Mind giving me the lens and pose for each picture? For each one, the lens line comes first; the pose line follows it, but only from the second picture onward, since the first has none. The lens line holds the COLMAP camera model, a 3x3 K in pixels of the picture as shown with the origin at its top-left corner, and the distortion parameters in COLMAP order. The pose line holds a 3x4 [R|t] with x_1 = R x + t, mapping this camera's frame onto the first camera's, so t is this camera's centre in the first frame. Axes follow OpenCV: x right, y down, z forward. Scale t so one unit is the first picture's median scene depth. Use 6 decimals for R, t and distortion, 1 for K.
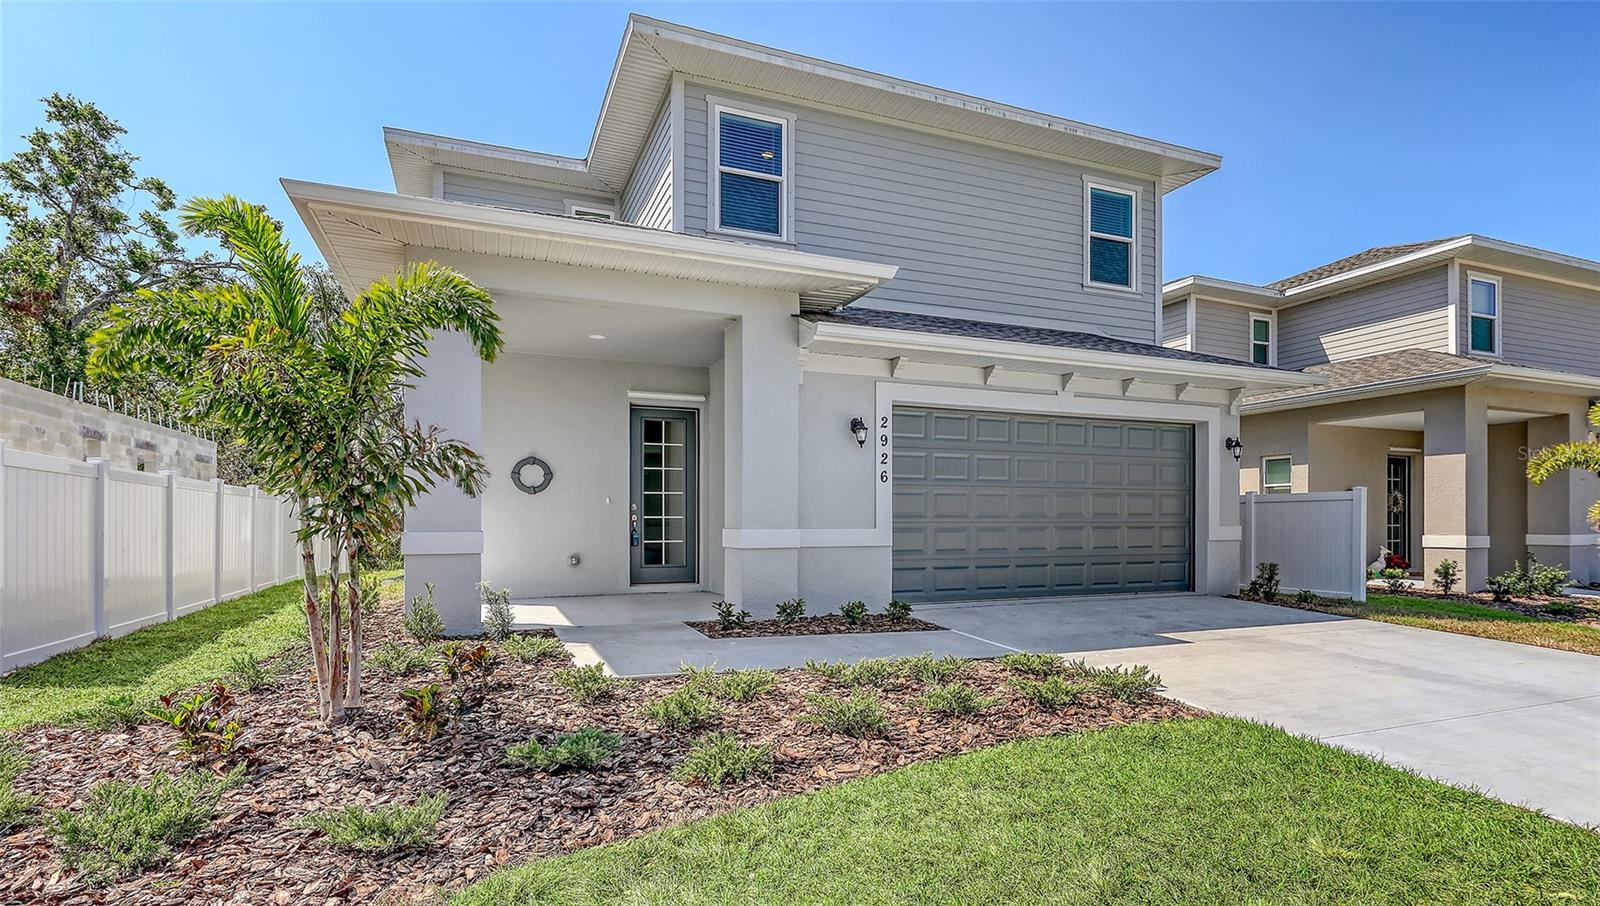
lens RADIAL K [[787.5, 0, 801.1], [0, 787.5, 522.6], [0, 0, 1]] dist [0.003976, 0.000720]
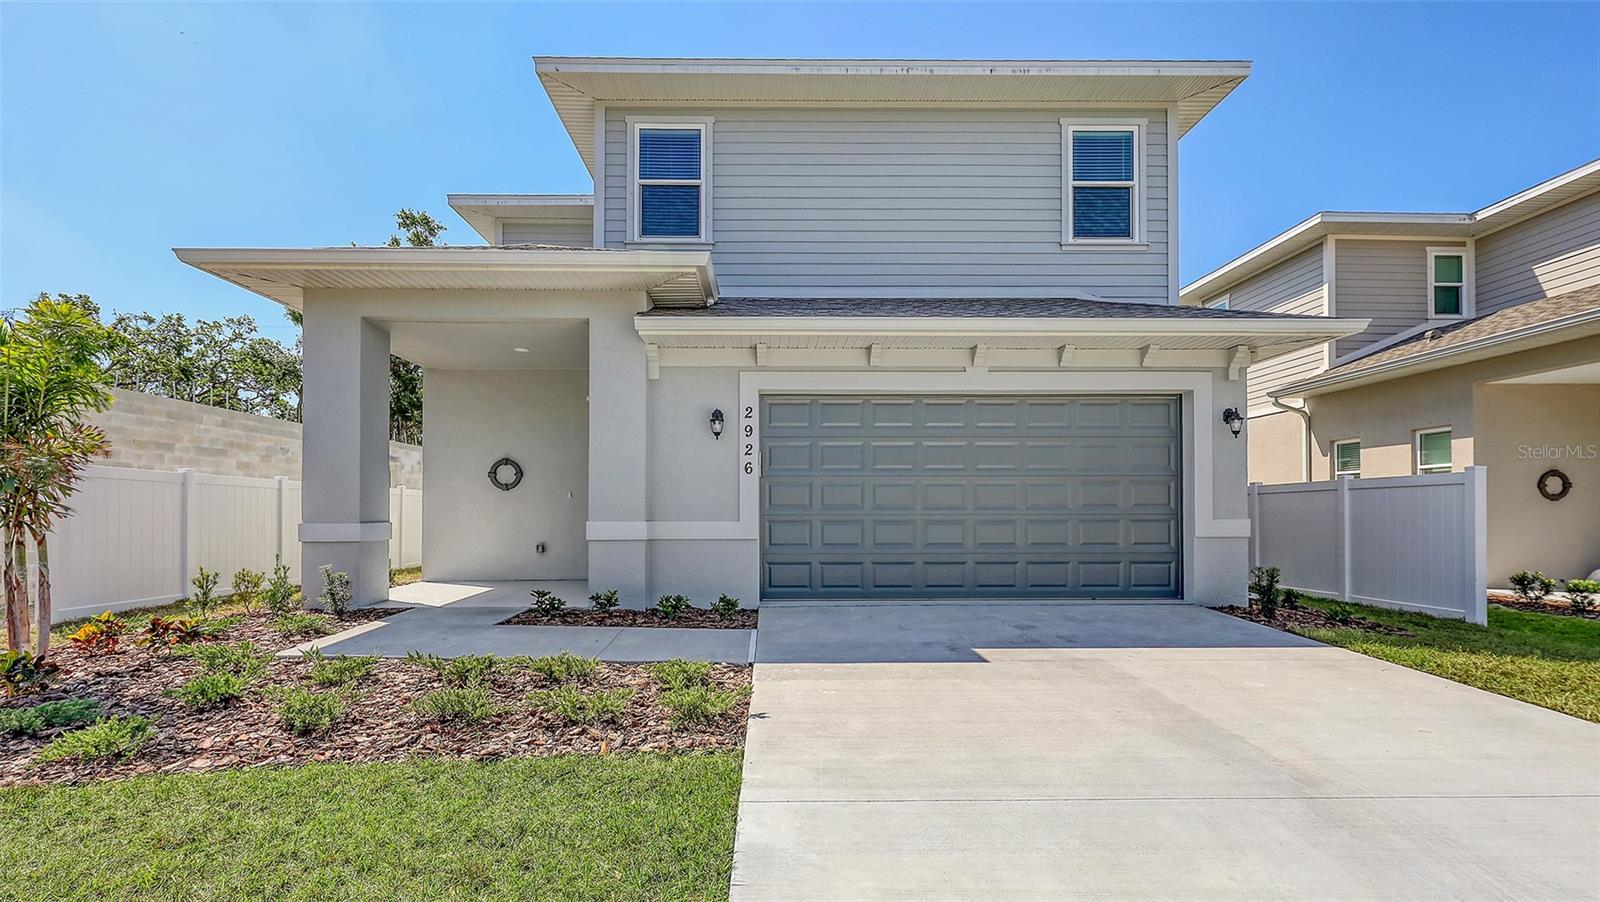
lens RADIAL K [[724.0, 0, 795.3], [0, 724.0, 506.1], [0, 0, 1]] dist [0.004217, 0.000076]
pose [[0.929628, -0.004888, -0.368467, 0.435704], [0.000822, 0.999937, -0.011190, -0.001048], [0.368498, 0.010100, 0.929574, 0.167189]]
